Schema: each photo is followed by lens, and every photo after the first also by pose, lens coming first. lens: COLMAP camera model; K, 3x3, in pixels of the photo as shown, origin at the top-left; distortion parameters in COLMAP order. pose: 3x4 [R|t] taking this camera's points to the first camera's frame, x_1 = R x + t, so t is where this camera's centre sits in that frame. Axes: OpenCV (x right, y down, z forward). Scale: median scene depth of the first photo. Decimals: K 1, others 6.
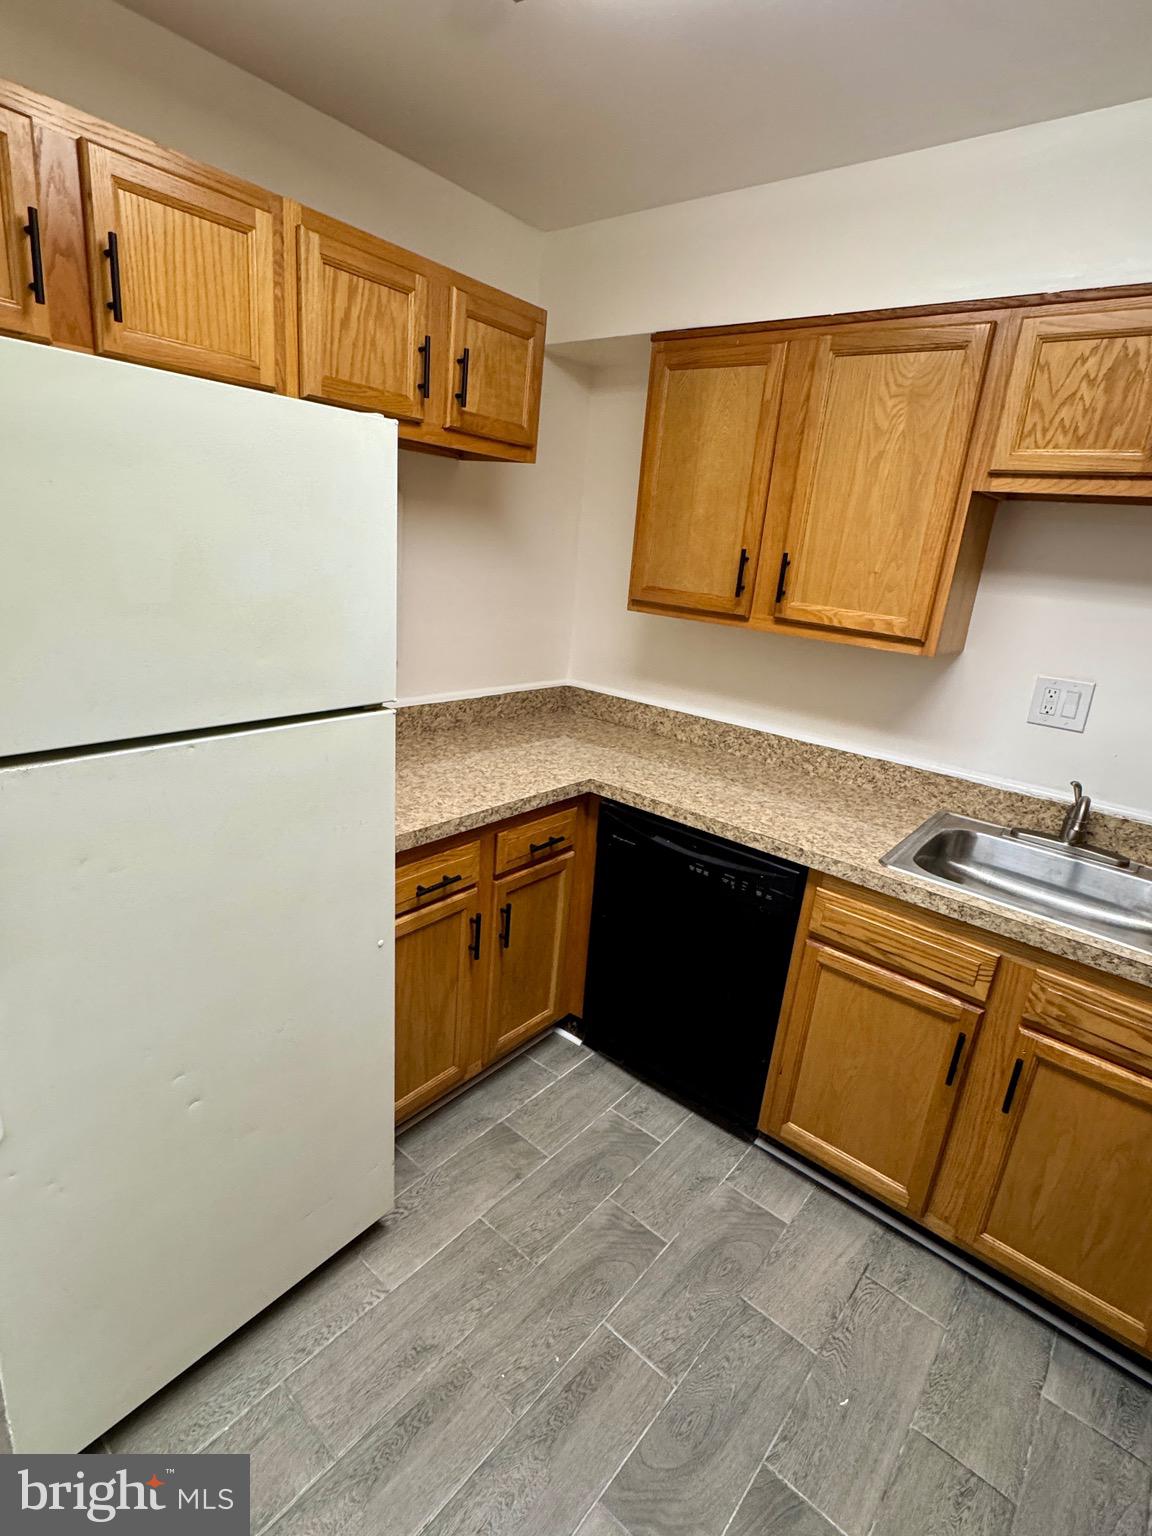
lens RADIAL K [[752.1, 0, 576.4], [0, 752.1, 767.0], [0, 0, 1]] dist [-0.003928, -0.000406]
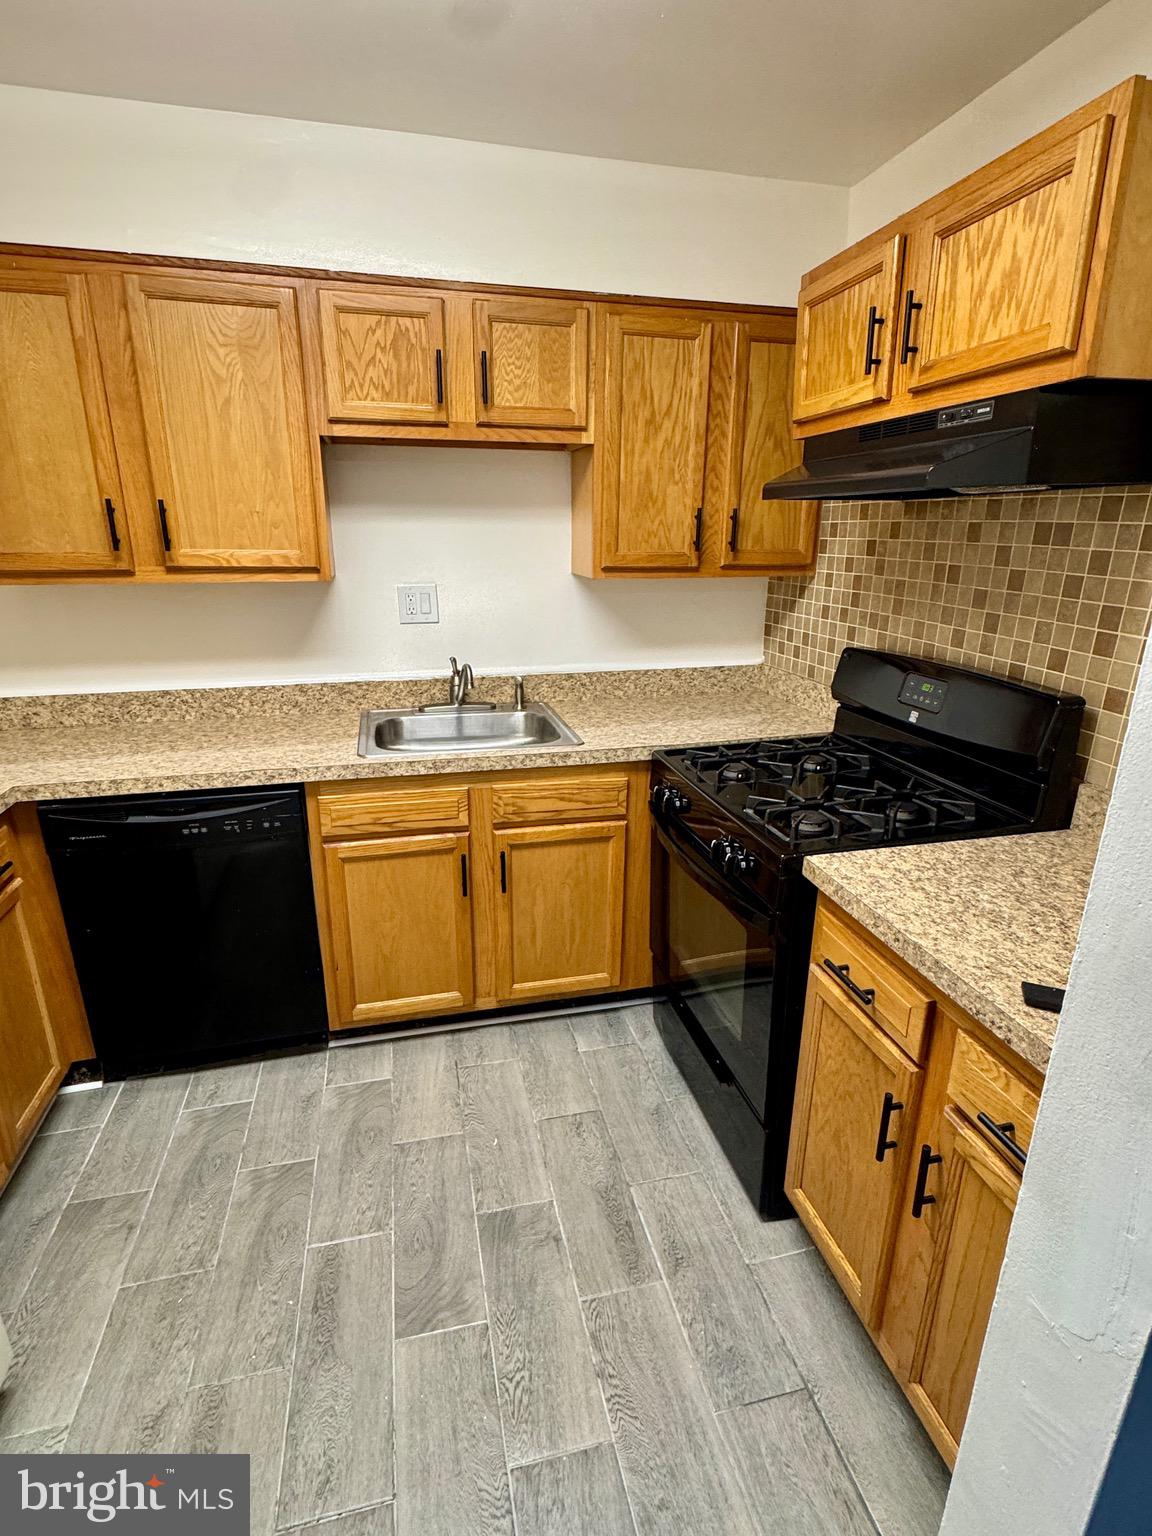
lens RADIAL K [[752.1, 0, 576.2], [0, 752.1, 767.6], [0, 0, 1]] dist [-0.003928, -0.000406]
pose [[0.591428, -0.319606, 0.740314, -0.260382], [0.278240, 0.942596, 0.184651, 0.018625], [-0.756832, 0.096778, 0.646405, -0.019538]]
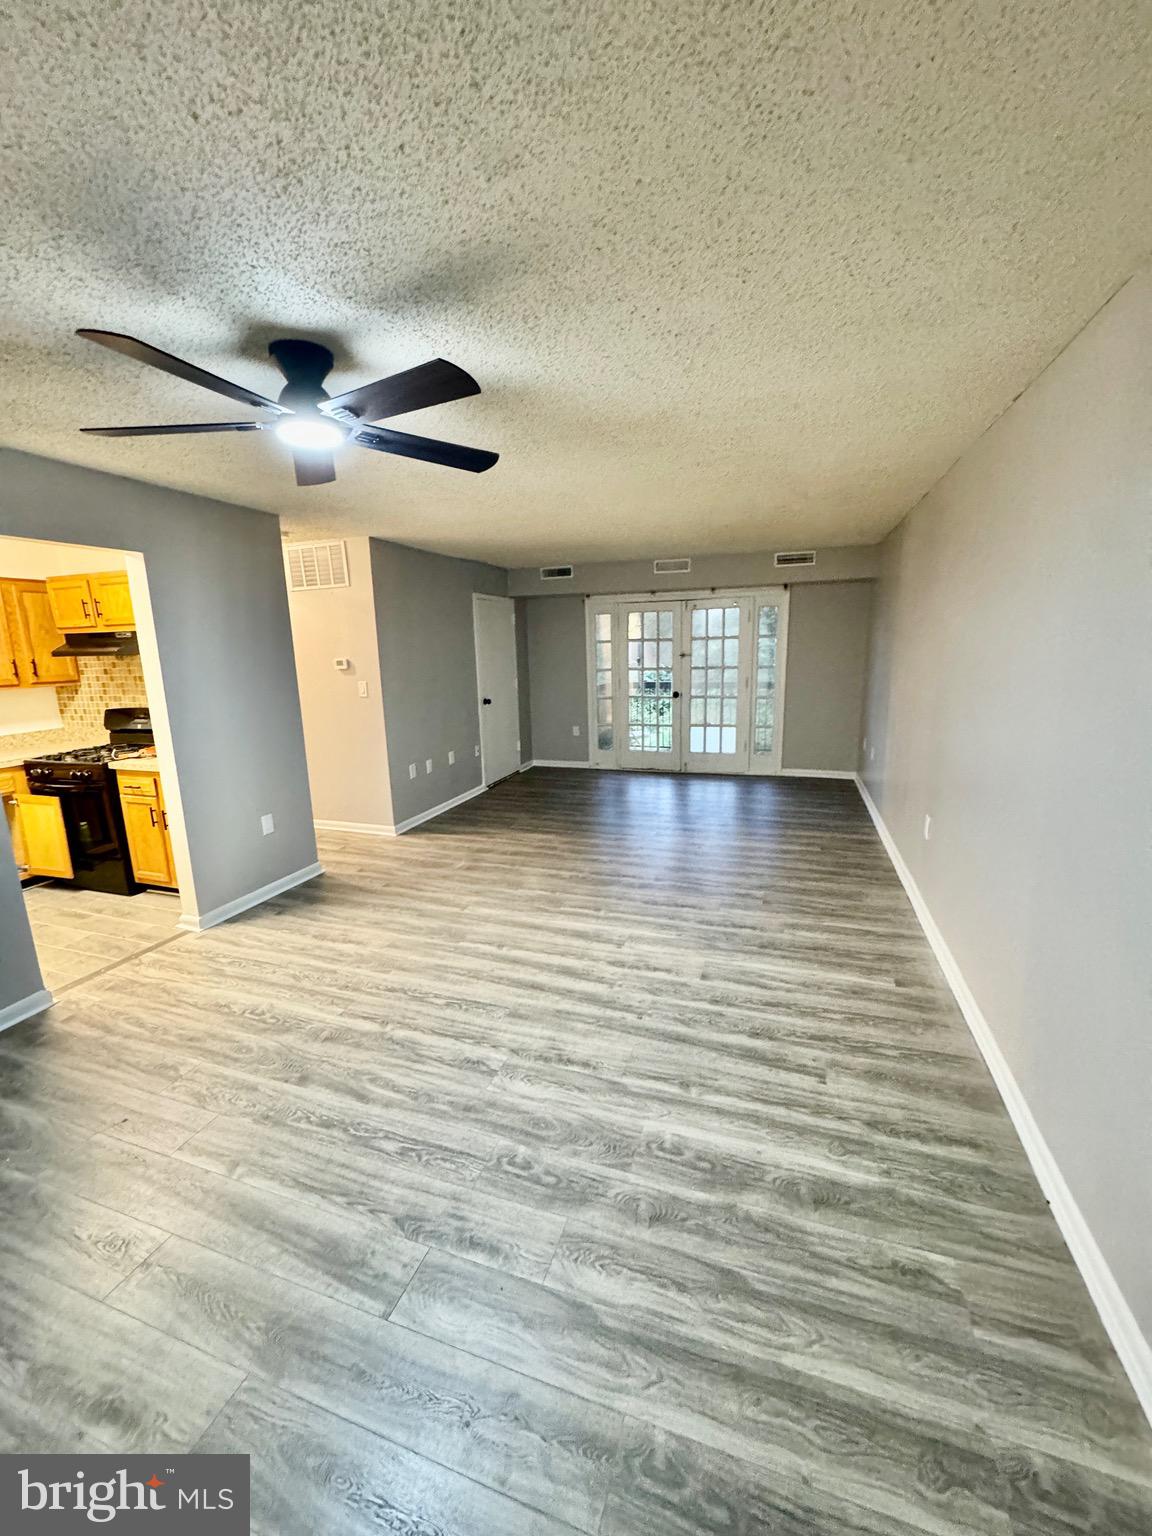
lens RADIAL K [[612.9, 0, 575.1], [0, 612.9, 772.8], [0, 0, 1]] dist [-0.000881, 0.000372]
pose [[-0.353108, -0.272421, 0.895043, -2.047351], [0.261712, 0.889716, 0.374049, -0.027361], [-0.898233, 0.366323, -0.242870, -0.610012]]
